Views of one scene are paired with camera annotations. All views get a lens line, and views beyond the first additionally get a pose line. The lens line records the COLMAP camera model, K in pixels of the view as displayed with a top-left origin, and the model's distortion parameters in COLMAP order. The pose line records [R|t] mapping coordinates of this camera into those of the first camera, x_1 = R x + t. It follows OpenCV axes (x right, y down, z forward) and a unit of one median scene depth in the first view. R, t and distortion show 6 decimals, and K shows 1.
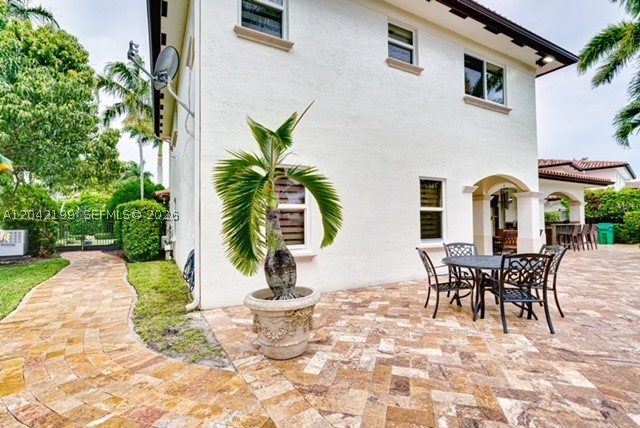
lens RADIAL K [[297.5, 0, 318.2], [0, 297.5, 216.0], [0, 0, 1]] dist [-0.001392, 0.000362]
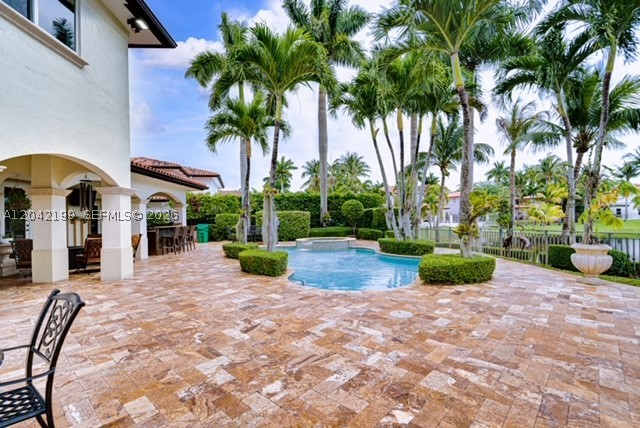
lens RADIAL K [[297.5, 0, 318.2], [0, 297.5, 216.0], [0, 0, 1]] dist [-0.001392, 0.000362]
pose [[0.434693, 0.006610, 0.900554, 0.261736], [-0.009595, 0.999950, -0.002709, -0.012033], [-0.900528, -0.007463, 0.434735, 0.218729]]
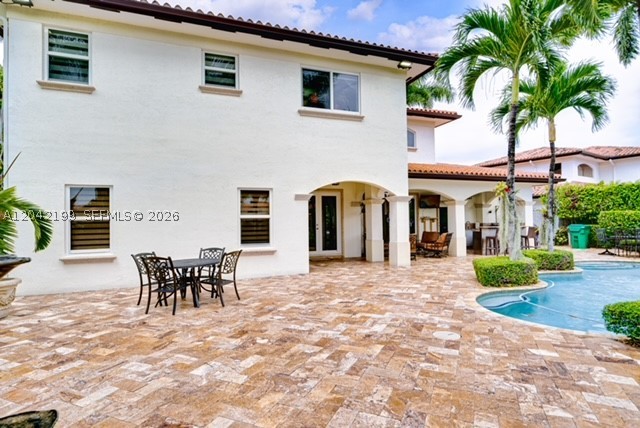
lens RADIAL K [[345.4, 0, 320.0], [0, 345.4, 214.0], [0, 0, 1]] dist [0.004026, 0.000883]
pose [[0.991093, -0.007337, -0.132971, 0.640639], [0.007933, 0.999961, 0.003947, -0.029110], [0.132937, -0.004966, 0.991112, -0.191846]]
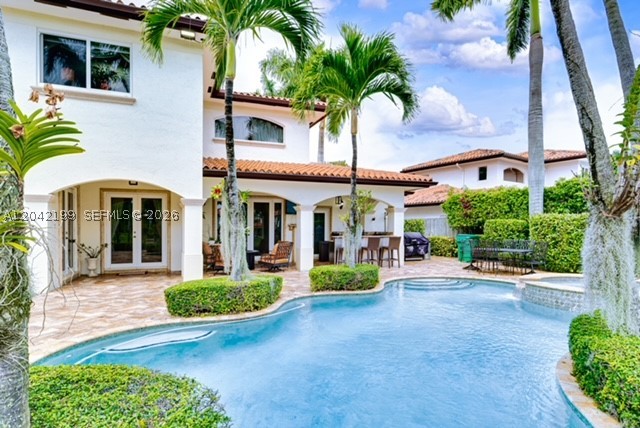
lens RADIAL K [[351.0, 0, 320.0], [0, 351.0, 214.0], [0, 0, 1]] dist [-0.002427, -0.000461]
pose [[0.994104, -0.001528, -0.108416, 1.246073], [-0.000472, 0.999830, -0.018418, -0.020586], [0.108426, 0.018360, 0.993935, 0.079967]]
